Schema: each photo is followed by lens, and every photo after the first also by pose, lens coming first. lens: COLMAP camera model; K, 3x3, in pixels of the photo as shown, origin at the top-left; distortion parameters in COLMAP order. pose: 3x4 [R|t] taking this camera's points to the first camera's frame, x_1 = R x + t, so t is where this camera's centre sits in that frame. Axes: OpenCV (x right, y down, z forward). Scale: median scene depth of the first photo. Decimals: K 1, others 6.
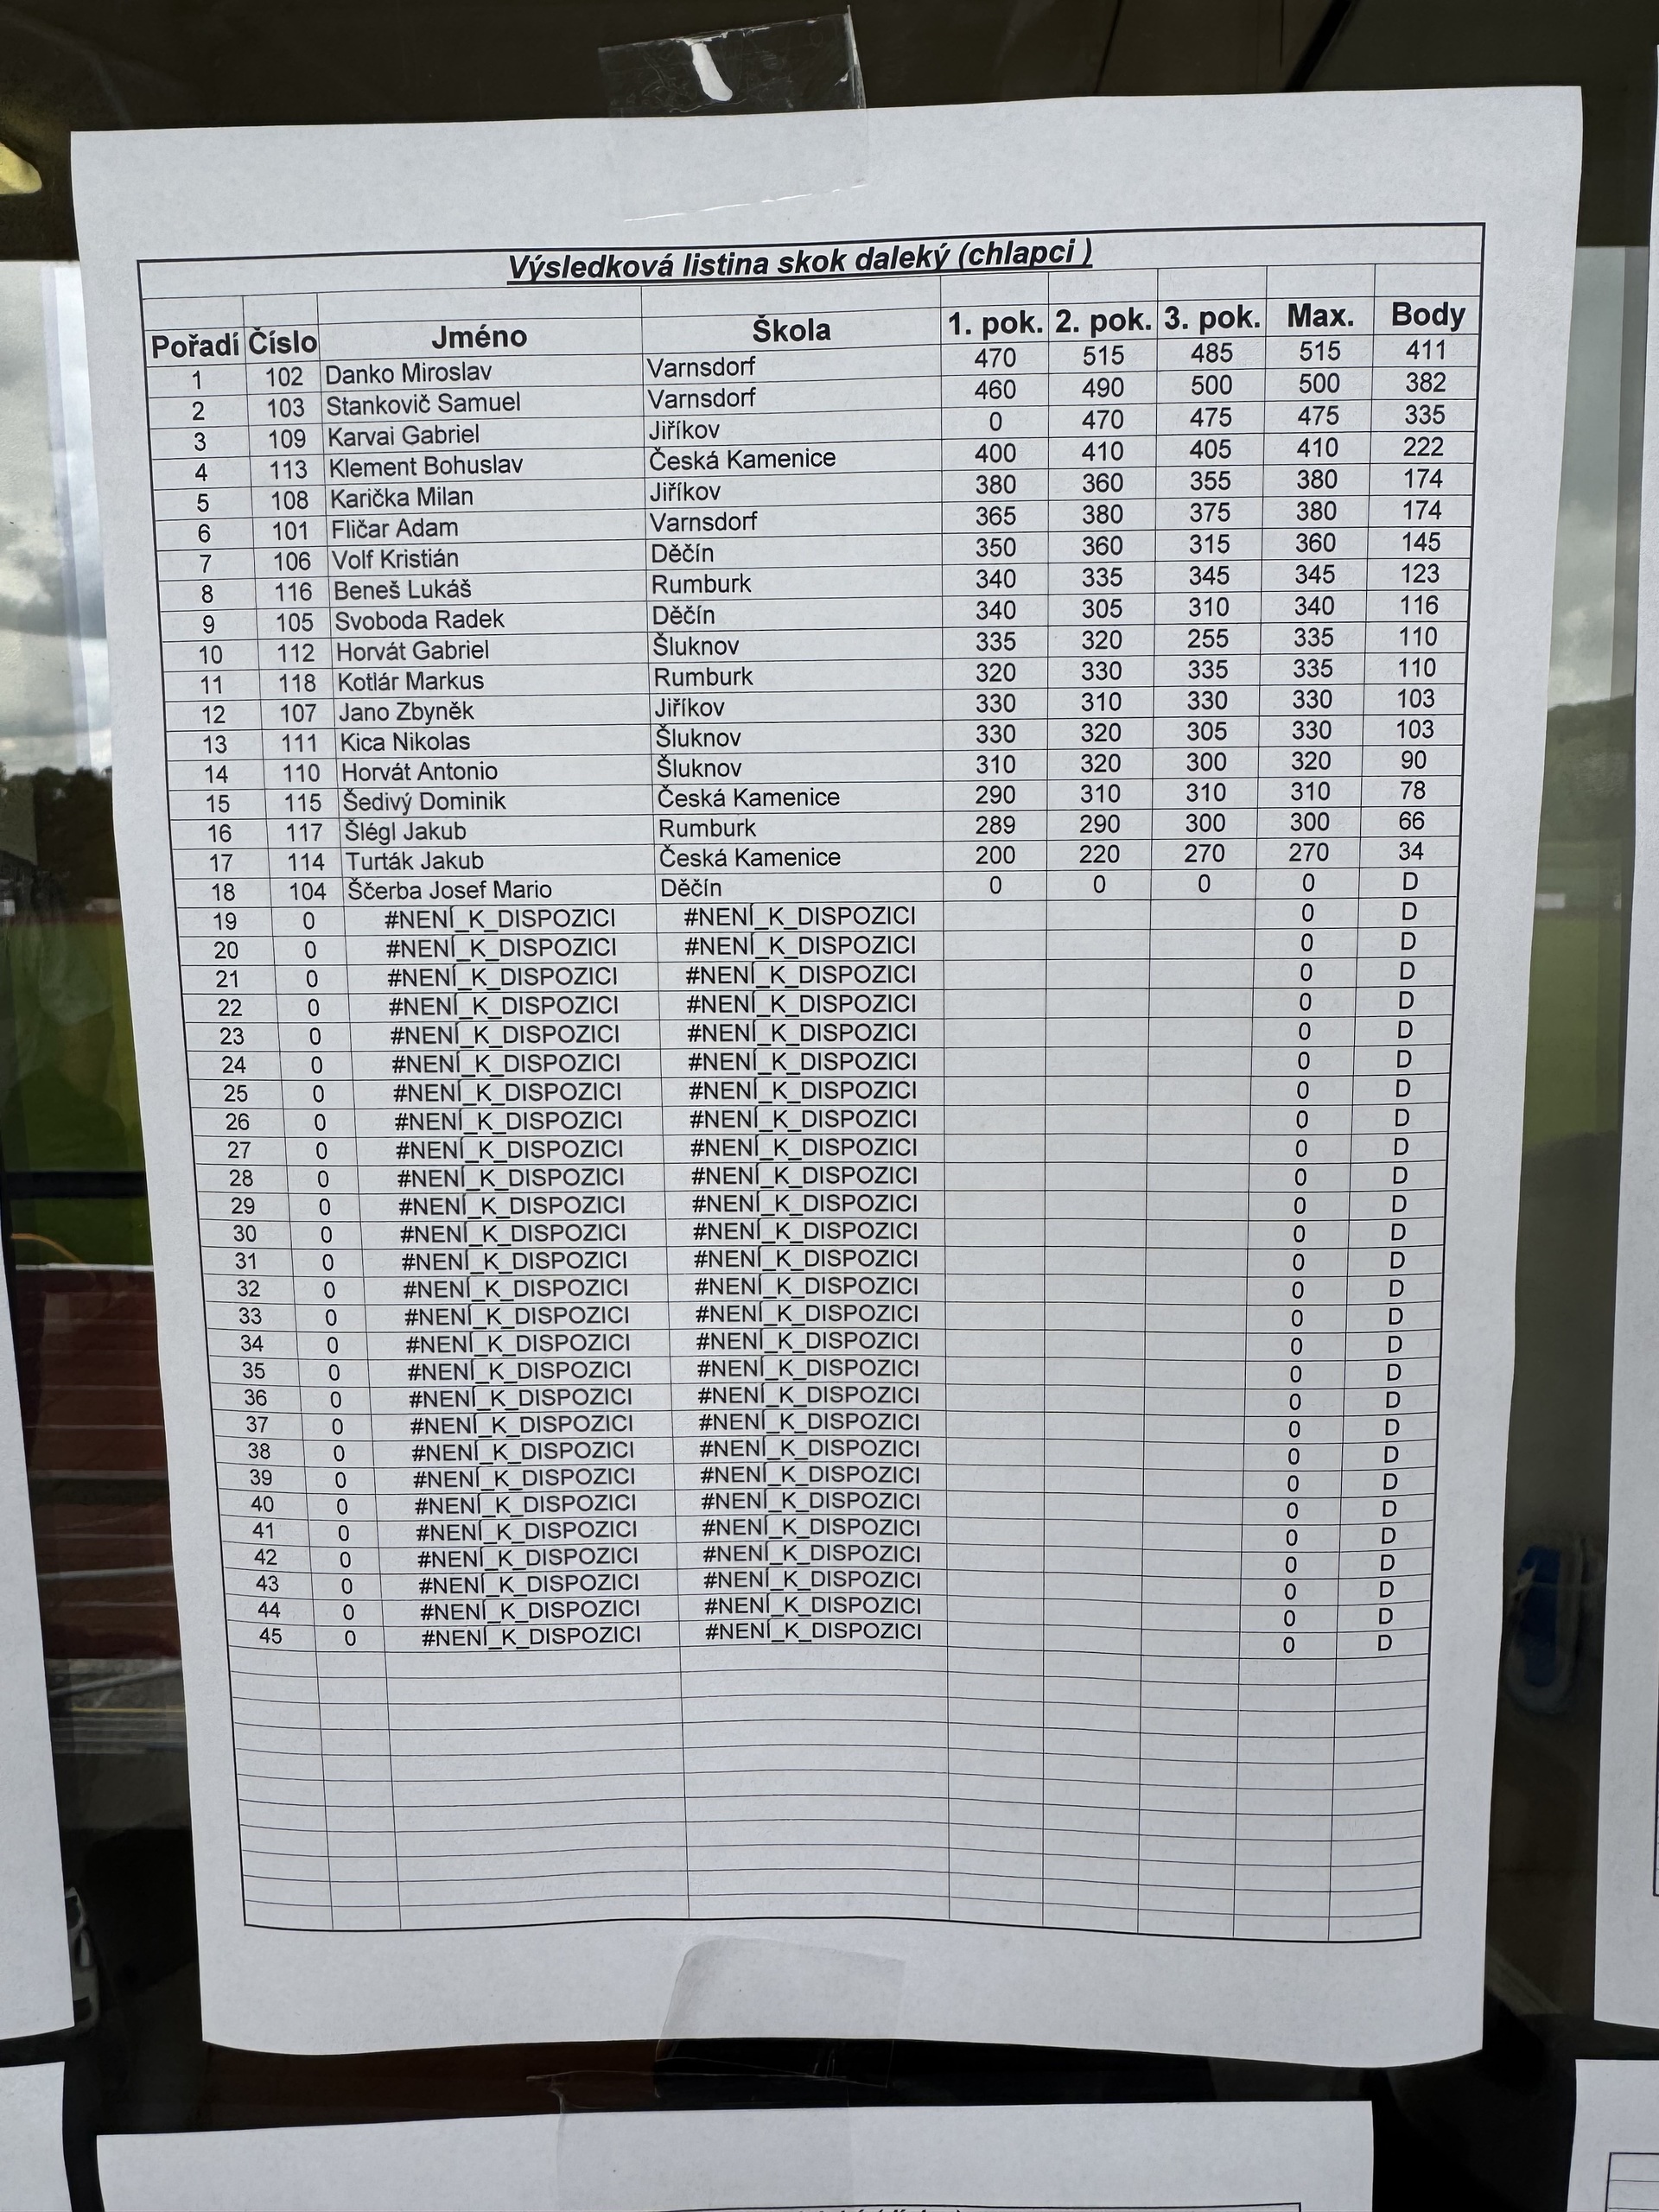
lens RADIAL K [[1698.5, 0, 1006.0], [0, 1698.5, 1102.3], [0, 0, 1]] dist [-0.019406, 0.053463]
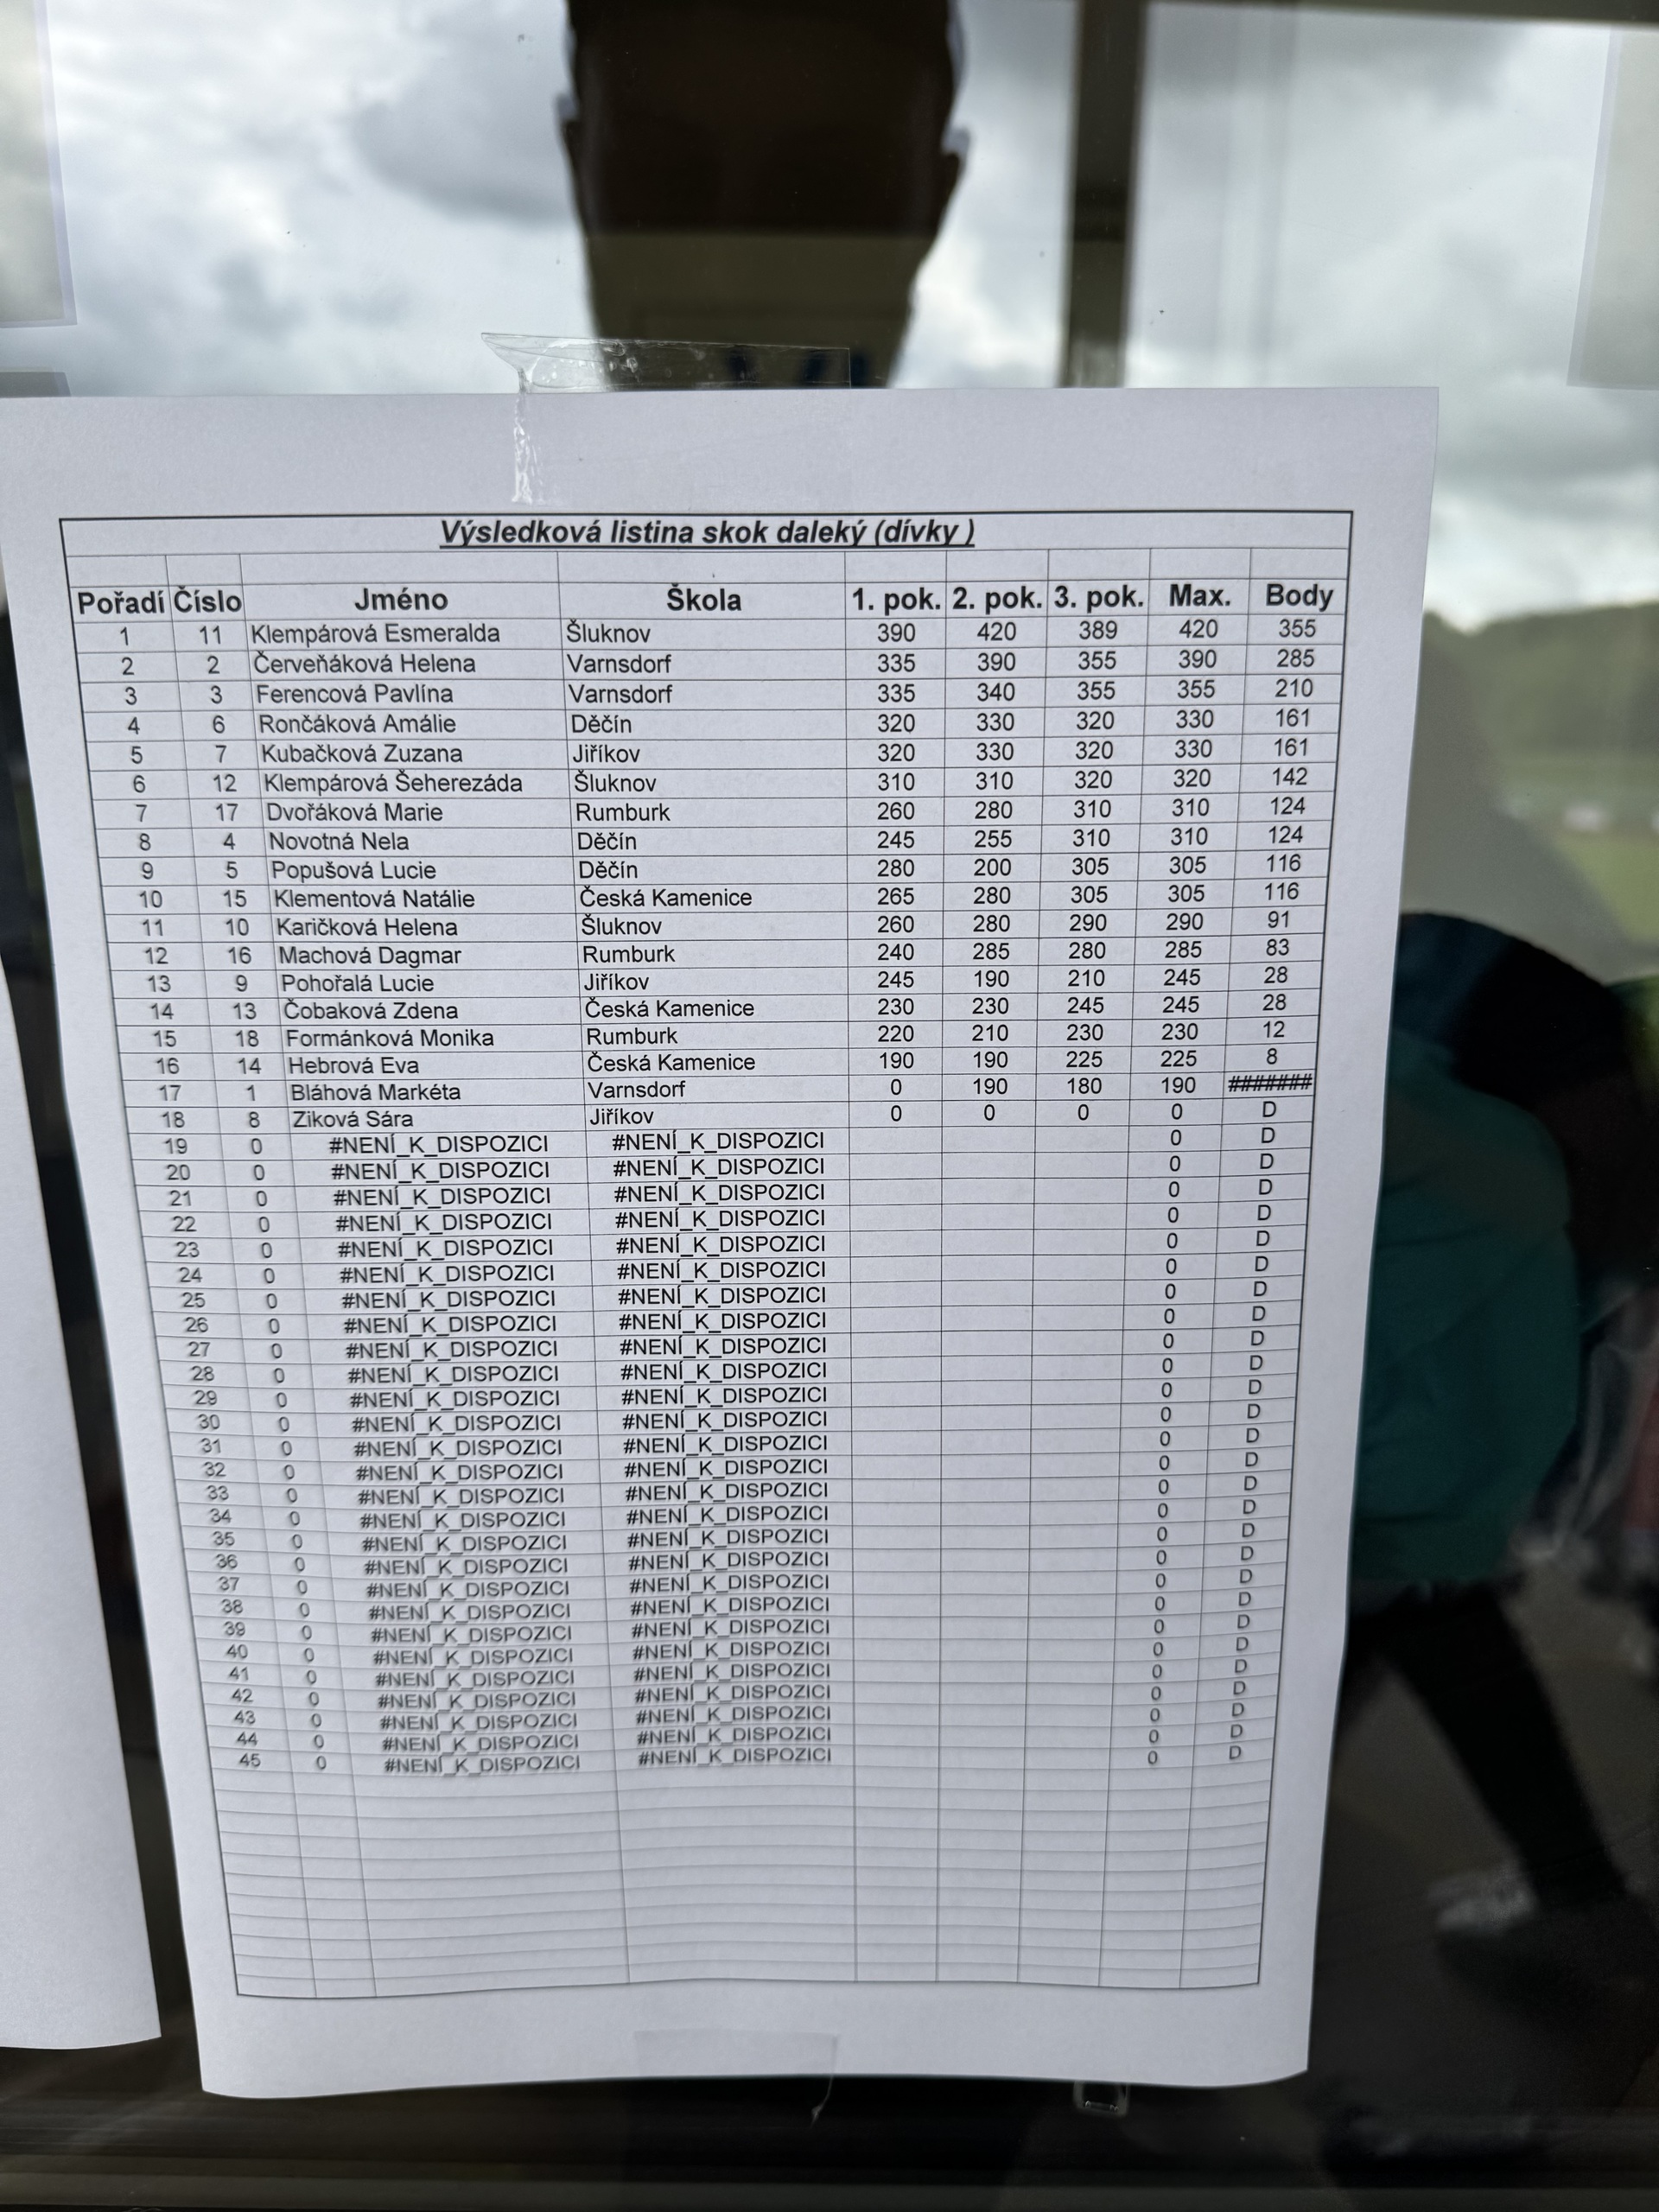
lens RADIAL K [[1613.7, 0, 965.7], [0, 1613.7, 1023.8], [0, 0, 1]] dist [0.131533, -0.225002]
pose [[0.999300, -0.000283, 0.037416, -0.000567], [-0.003684, 0.994369, 0.105907, -0.289184], [-0.037235, -0.105971, 0.993672, -0.041485]]
